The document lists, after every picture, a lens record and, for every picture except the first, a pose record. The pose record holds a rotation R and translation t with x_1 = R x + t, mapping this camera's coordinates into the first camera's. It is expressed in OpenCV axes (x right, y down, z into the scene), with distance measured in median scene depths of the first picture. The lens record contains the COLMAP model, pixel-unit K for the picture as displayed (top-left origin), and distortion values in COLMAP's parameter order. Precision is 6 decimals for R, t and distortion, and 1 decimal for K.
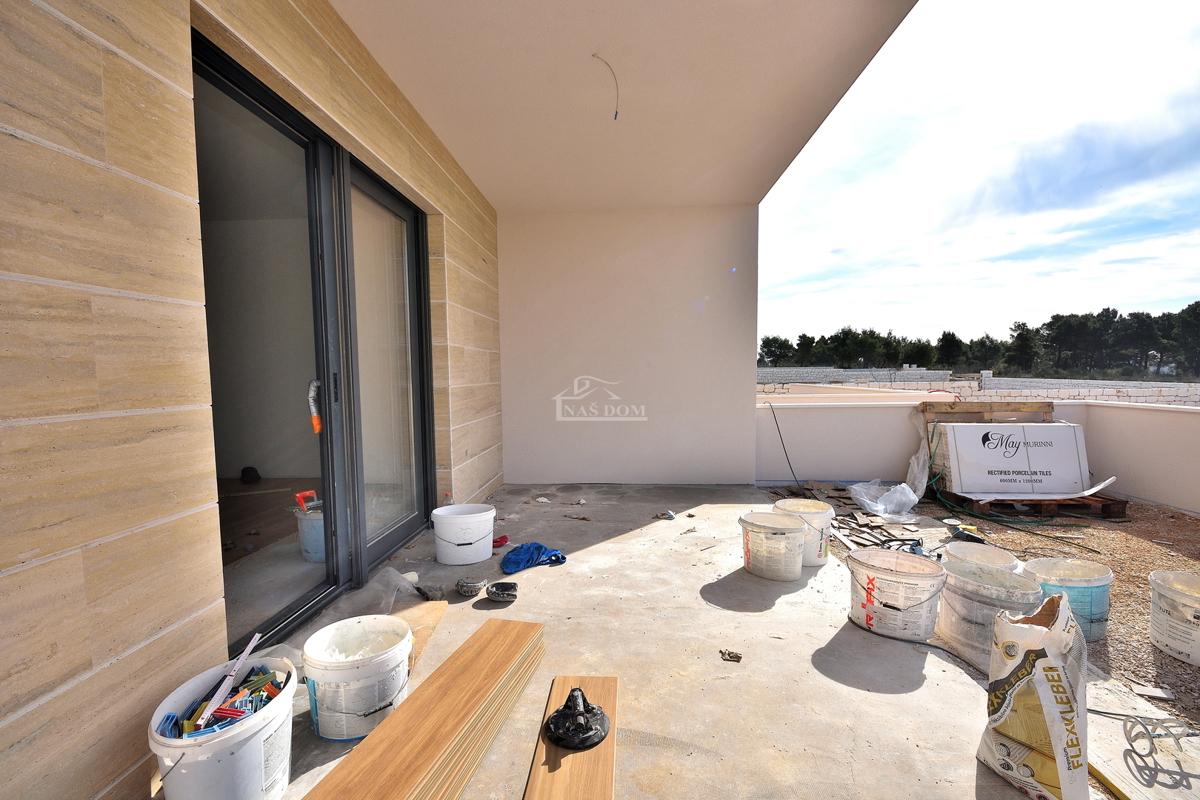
lens RADIAL K [[526.5, 0, 603.4], [0, 526.5, 409.6], [0, 0, 1]] dist [0.012930, -0.014470]
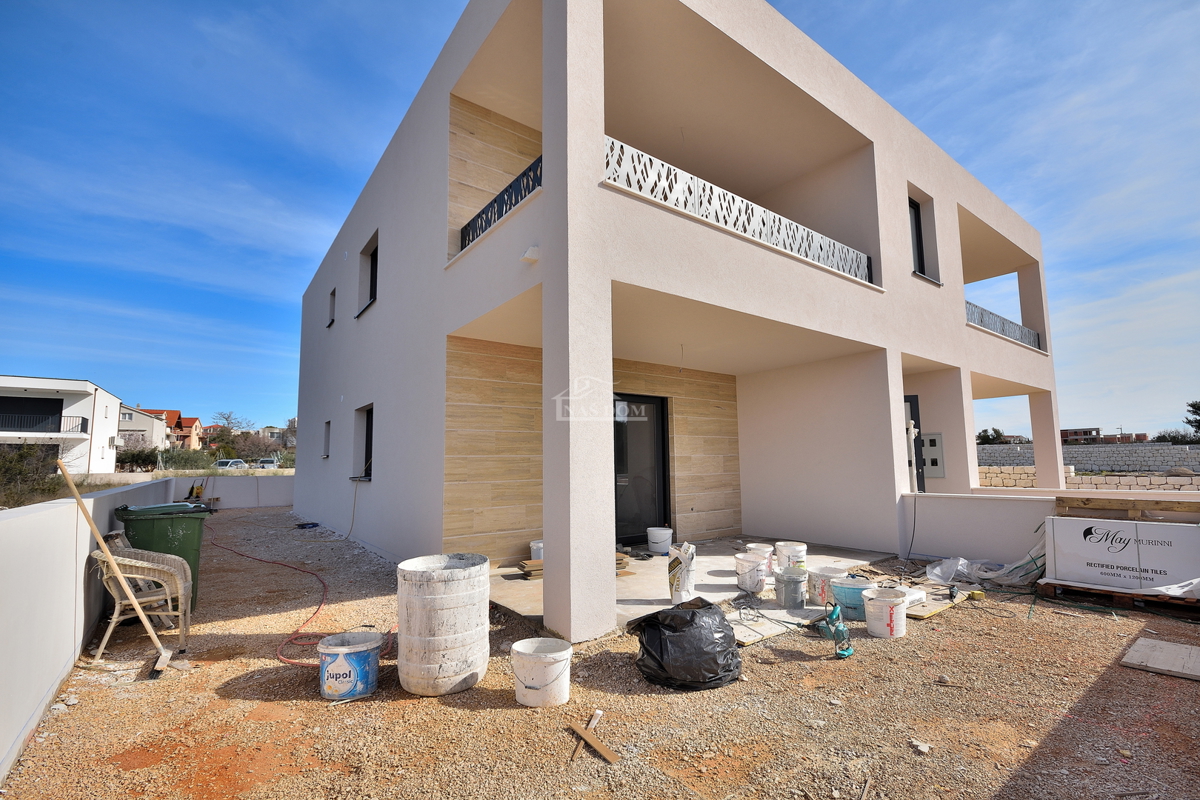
lens RADIAL K [[526.5, 0, 603.4], [0, 526.5, 409.6], [0, 0, 1]] dist [0.012930, -0.014470]
pose [[0.635302, -0.076637, -0.768452, 0.943169], [-0.047457, 0.989309, -0.137897, 0.001605], [0.770804, 0.124075, 0.624873, -0.473479]]
